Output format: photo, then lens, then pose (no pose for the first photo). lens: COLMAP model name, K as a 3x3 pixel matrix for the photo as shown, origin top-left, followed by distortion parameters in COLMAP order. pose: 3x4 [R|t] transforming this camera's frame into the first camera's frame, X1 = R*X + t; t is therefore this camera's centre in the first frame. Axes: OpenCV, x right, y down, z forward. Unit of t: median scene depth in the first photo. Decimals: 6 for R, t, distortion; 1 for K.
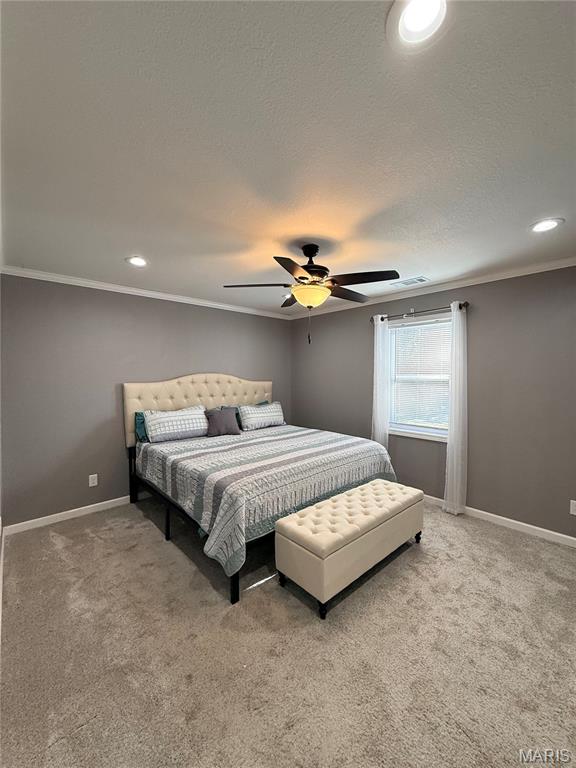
lens RADIAL K [[305.0, 0, 289.7], [0, 305.0, 388.1], [0, 0, 1]] dist [0.000144, 0.000166]
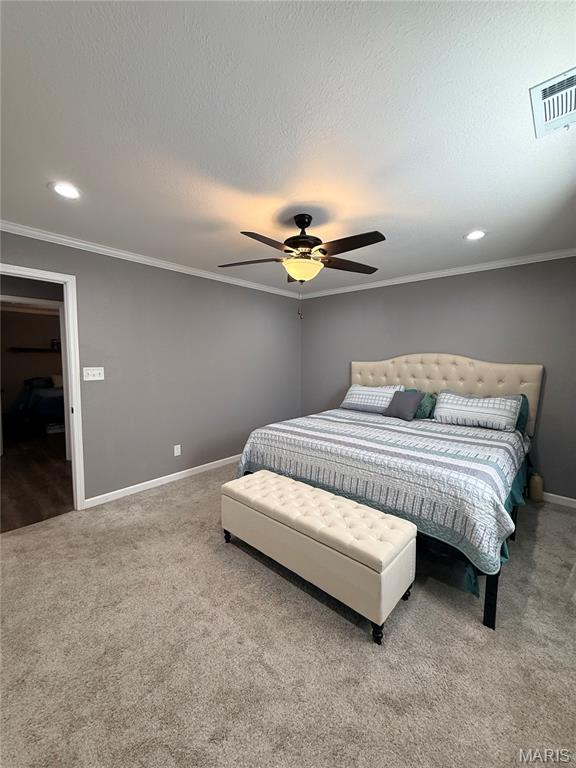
lens RADIAL K [[305.0, 0, 289.6], [0, 305.0, 381.4], [0, 0, 1]] dist [0.000144, 0.000166]
pose [[0.107712, 0.080175, -0.990944, 0.654801], [-0.050762, 0.995886, 0.075057, -0.012420], [0.992885, 0.042218, 0.111339, 0.527207]]
